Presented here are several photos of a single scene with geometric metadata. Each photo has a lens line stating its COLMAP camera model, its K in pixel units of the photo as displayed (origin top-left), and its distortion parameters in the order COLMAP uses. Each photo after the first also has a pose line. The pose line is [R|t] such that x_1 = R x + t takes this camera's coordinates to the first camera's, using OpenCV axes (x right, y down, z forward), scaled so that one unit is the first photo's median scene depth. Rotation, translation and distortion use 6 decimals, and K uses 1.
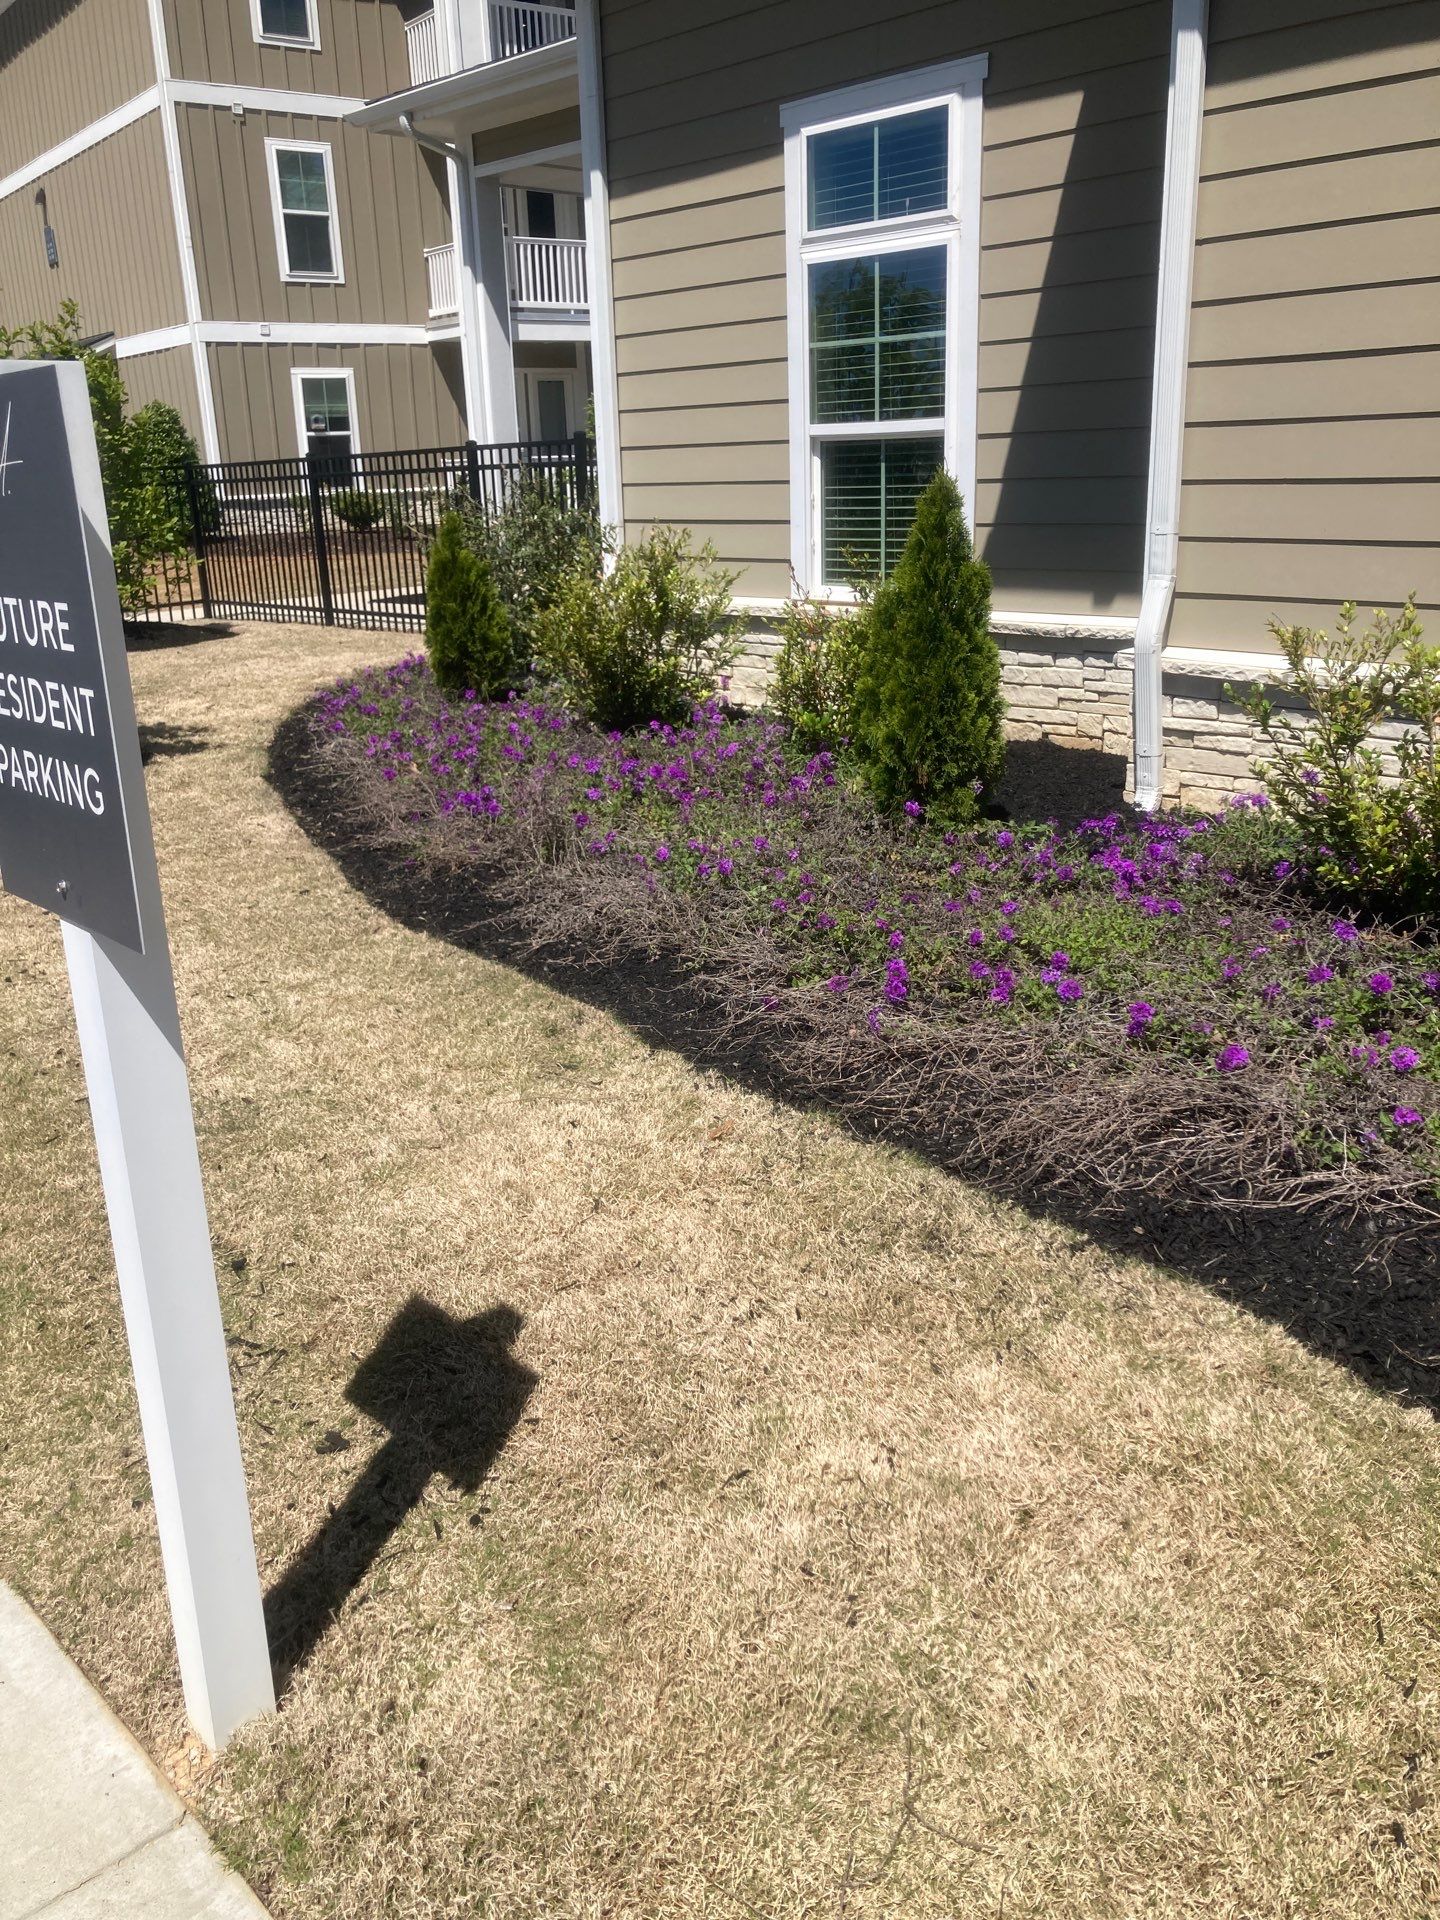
lens RADIAL K [[1634.8, 0, 728.2], [0, 1634.8, 952.7], [0, 0, 1]] dist [0.023764, 0.016878]
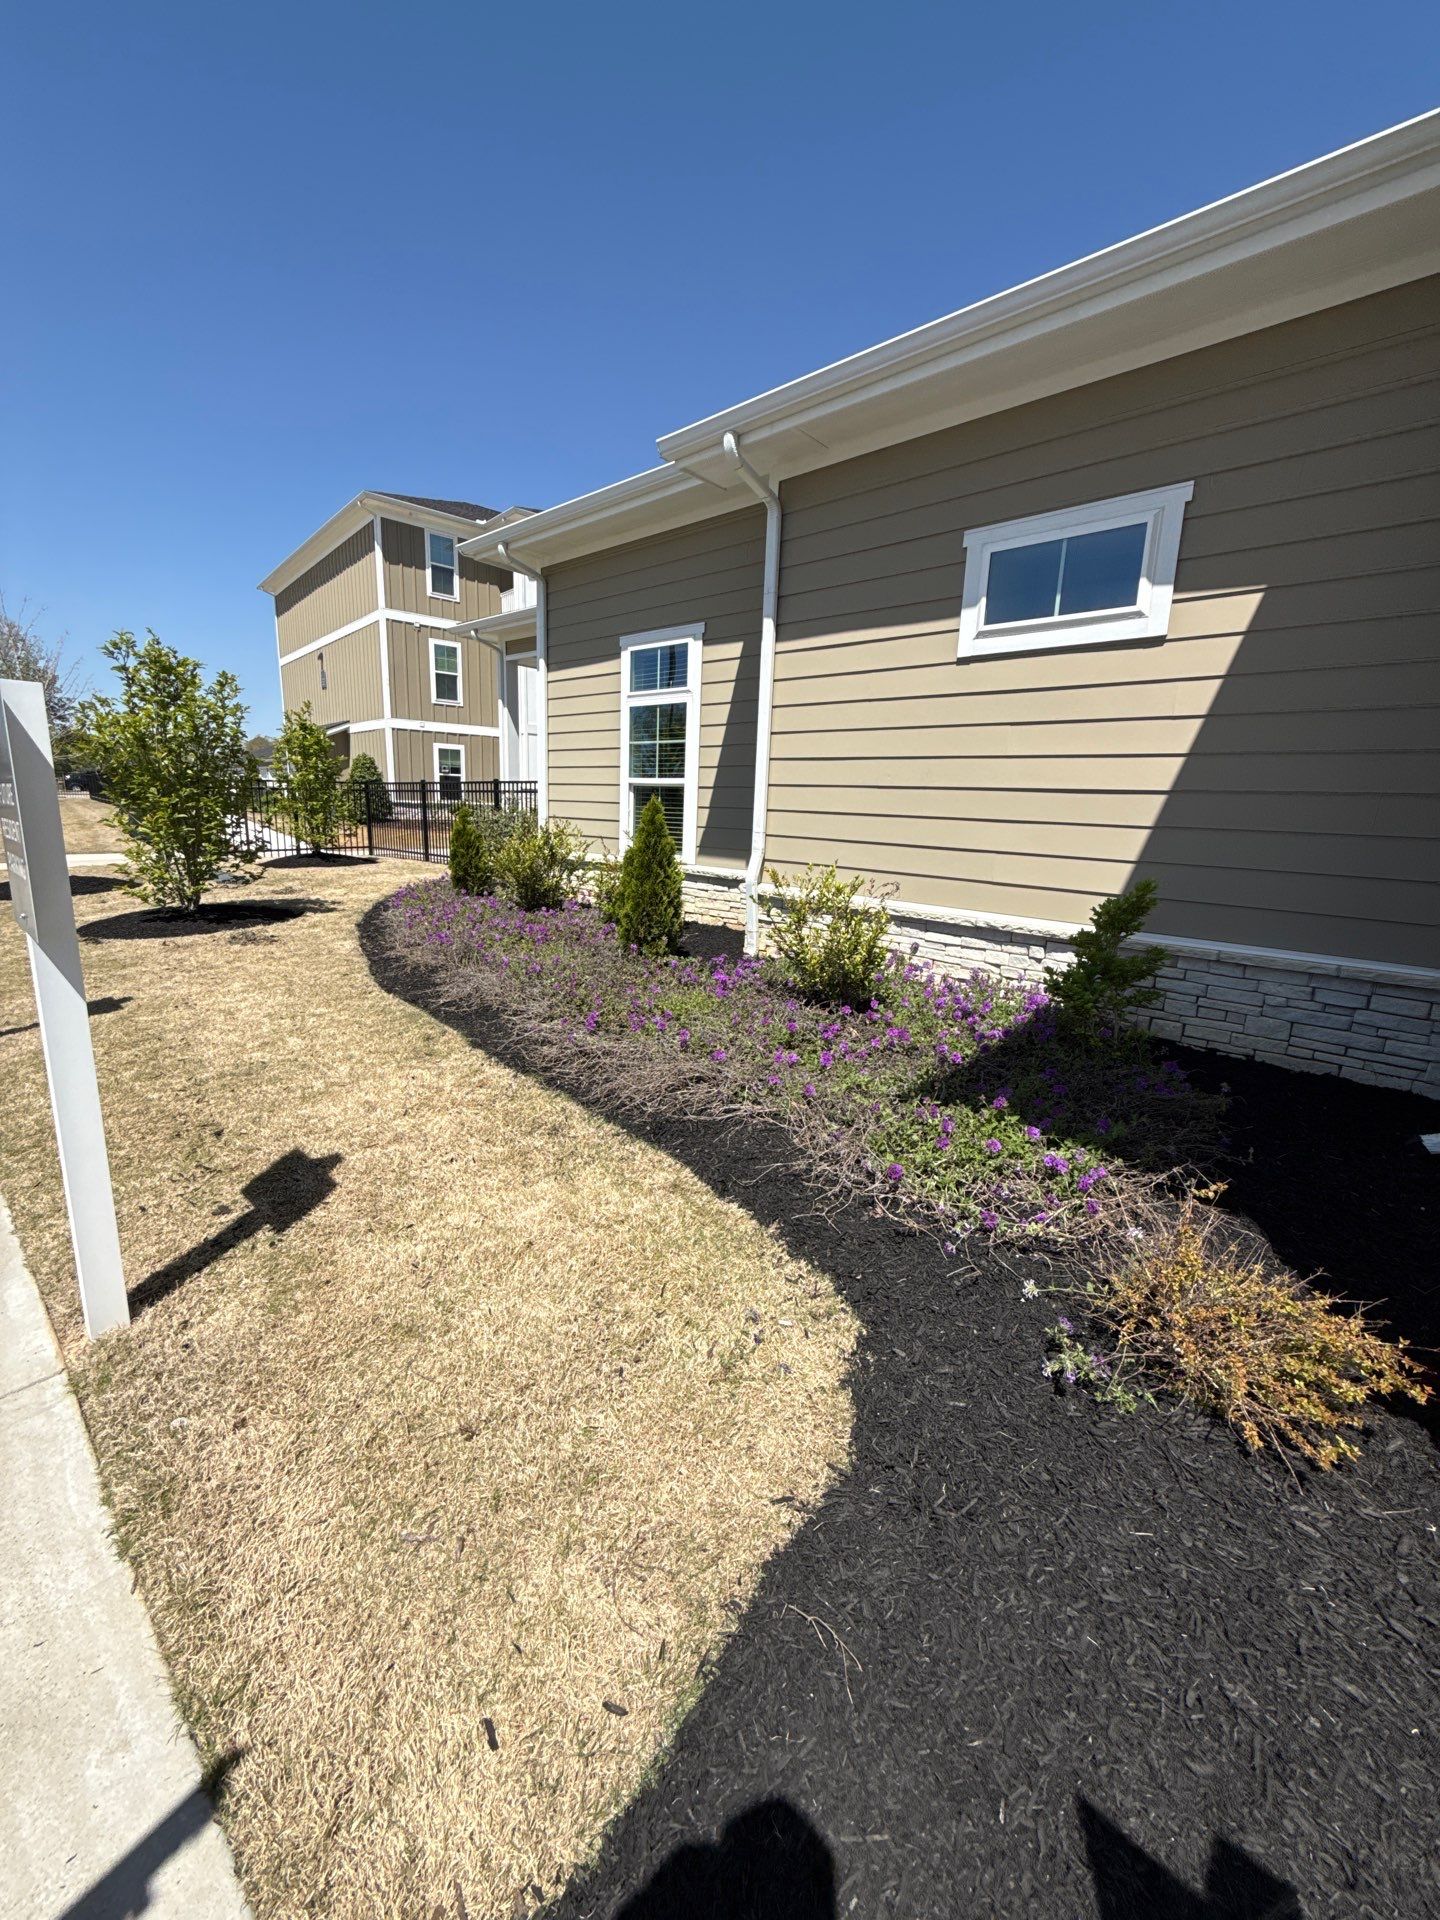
lens RADIAL K [[789.8, 0, 725.8], [0, 789.8, 969.4], [0, 0, 1]] dist [-0.001082, 0.000451]
pose [[0.994831, 0.048246, 0.089351, 0.099029], [-0.040294, 0.995238, -0.088755, 0.019047], [-0.093207, 0.084696, 0.992038, -0.029048]]
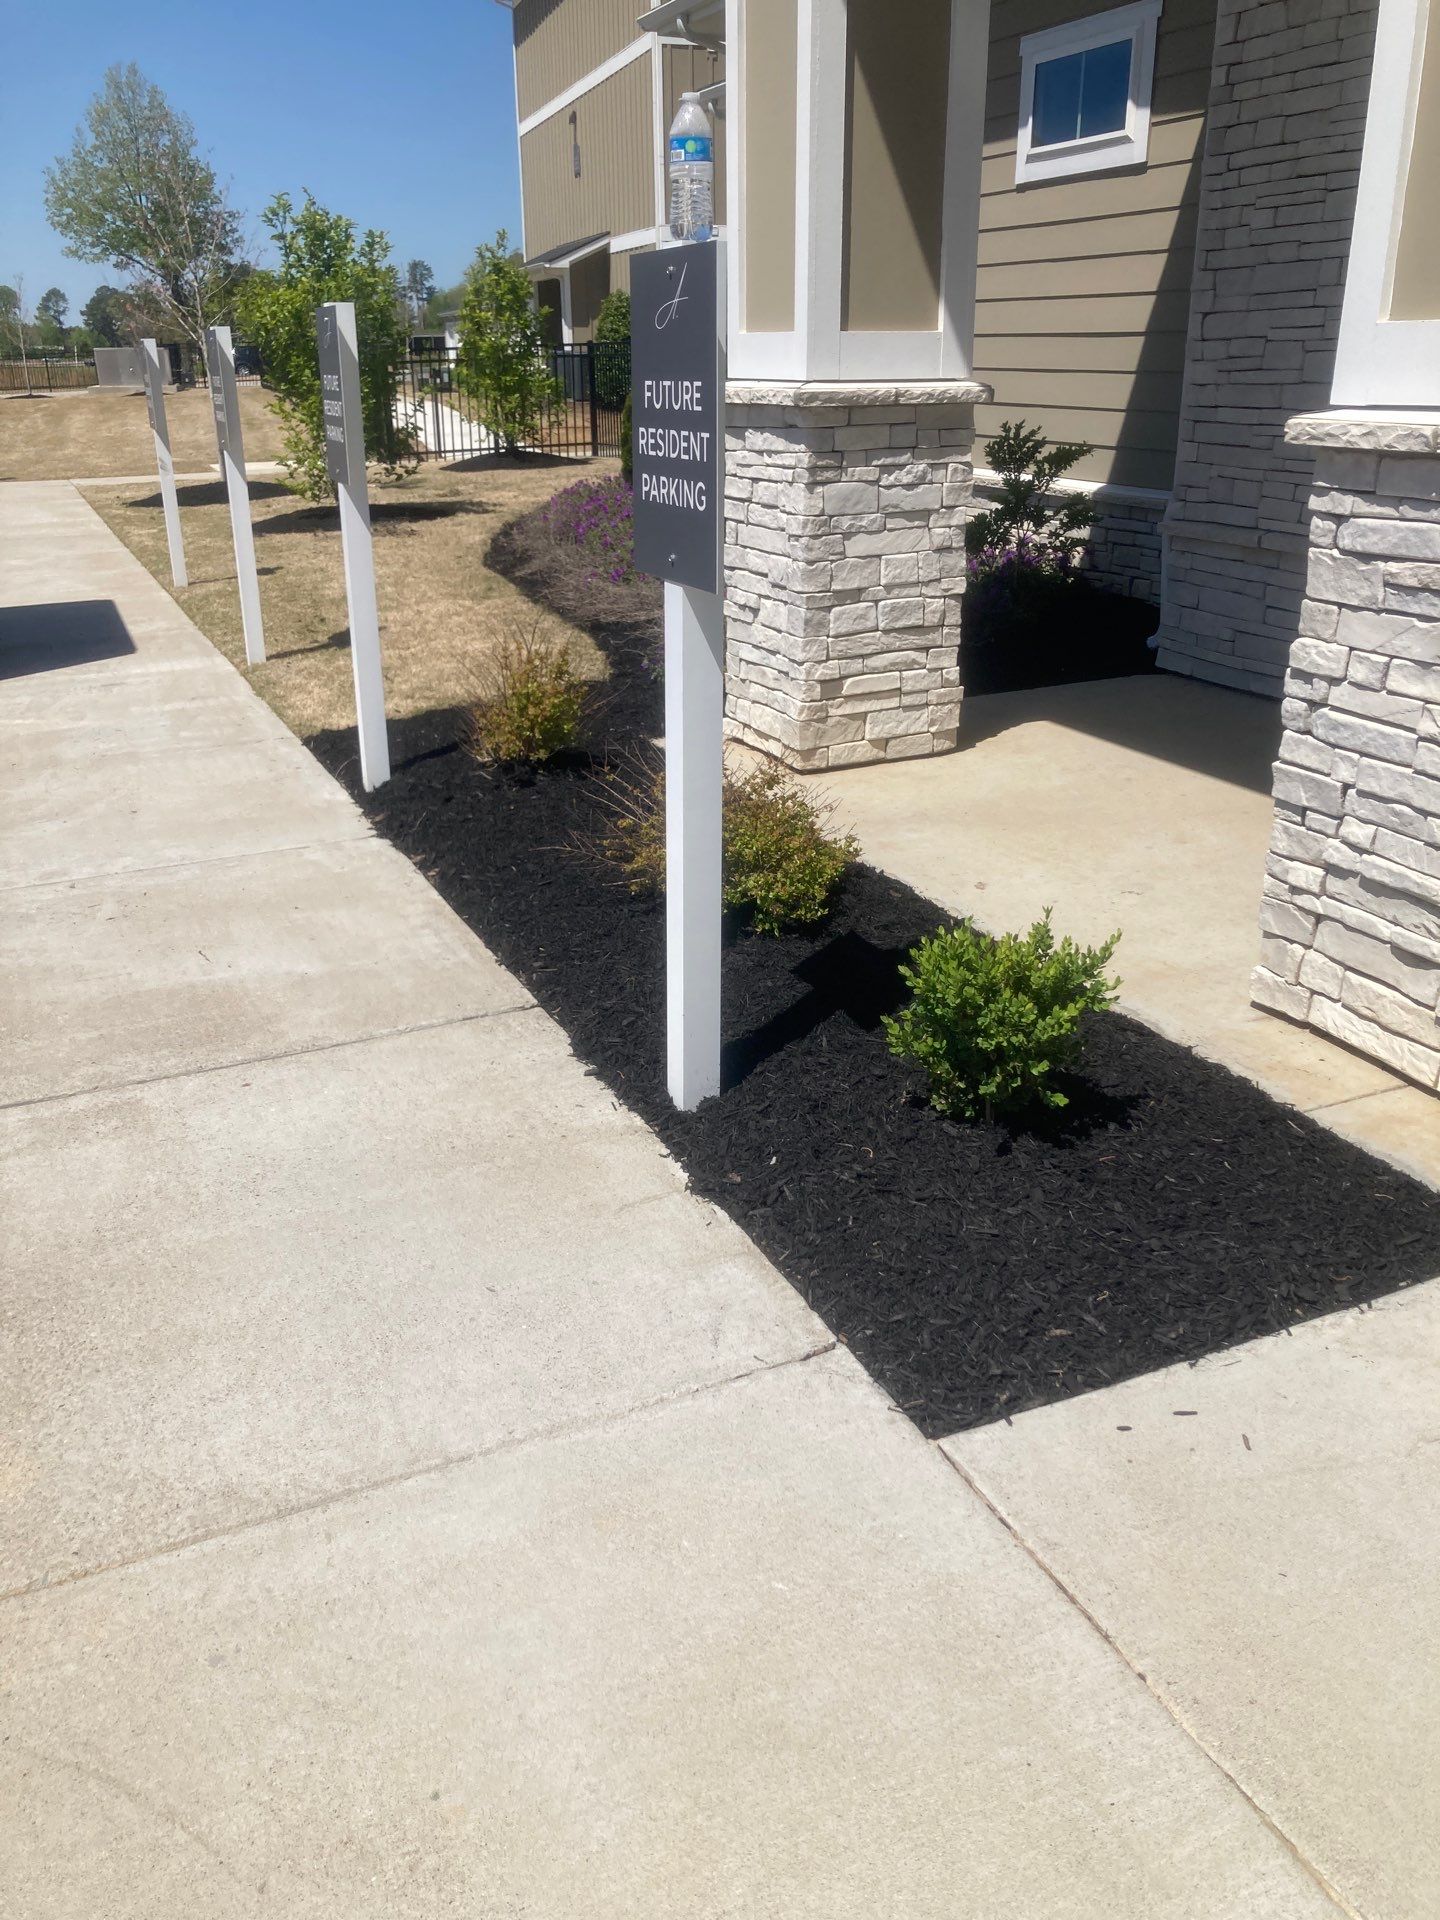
lens RADIAL K [[1634.8, 0, 716.5], [0, 1634.8, 953.5], [0, 0, 1]] dist [0.023764, 0.016878]
pose [[0.944838, 0.131501, -0.299981, 0.547306], [-0.111075, 0.990235, 0.084238, 0.183456], [0.308129, -0.046271, 0.950219, -0.665428]]
